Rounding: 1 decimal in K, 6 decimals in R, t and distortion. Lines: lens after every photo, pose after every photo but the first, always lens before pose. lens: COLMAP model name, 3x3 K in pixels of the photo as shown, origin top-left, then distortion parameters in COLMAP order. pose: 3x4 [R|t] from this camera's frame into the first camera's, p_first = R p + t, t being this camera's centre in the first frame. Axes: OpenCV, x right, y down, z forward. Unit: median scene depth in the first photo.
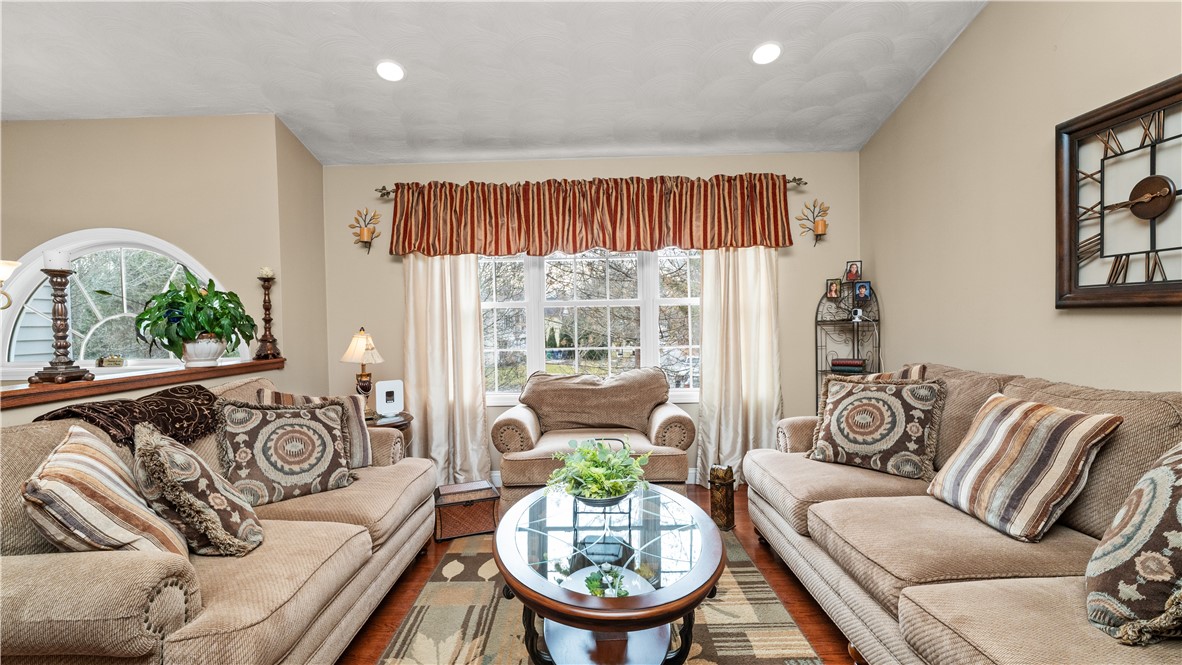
lens RADIAL K [[553.1, 0, 585.5], [0, 553.1, 335.2], [0, 0, 1]] dist [-0.025111, 0.014221]
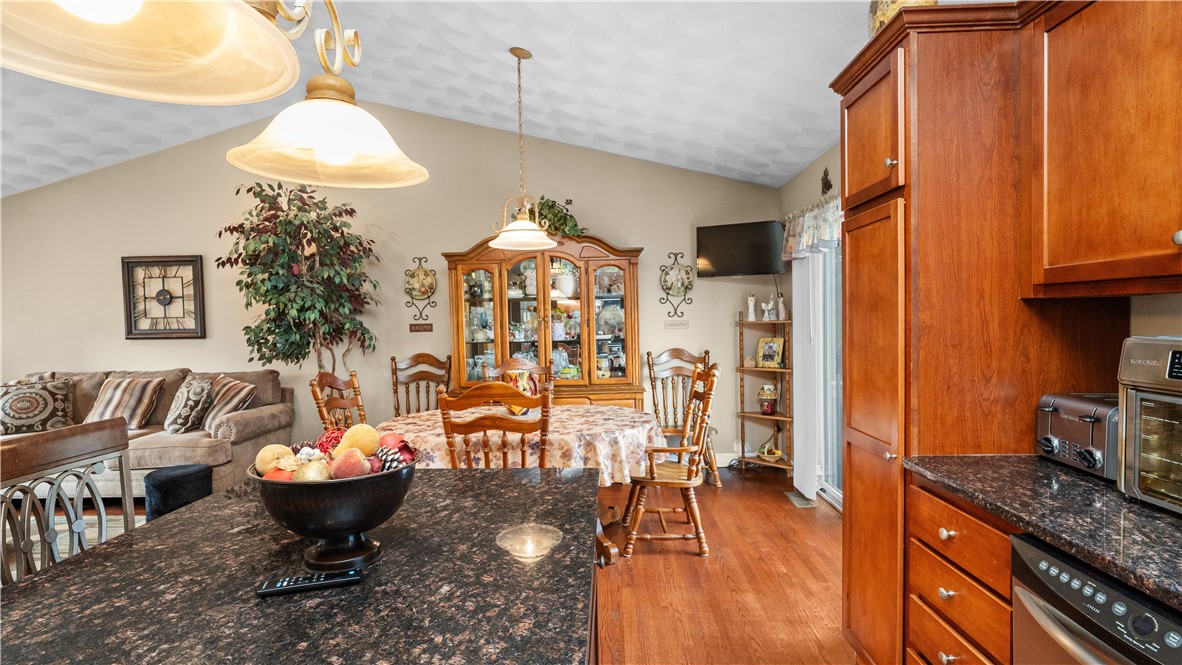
lens RADIAL K [[553.1, 0, 585.5], [0, 553.1, 335.2], [0, 0, 1]] dist [-0.025111, 0.014221]
pose [[0.033251, -0.009350, 0.999403, -1.381188], [0.054138, 0.998505, 0.007540, 0.020683], [-0.997980, 0.053855, 0.033707, -0.990340]]
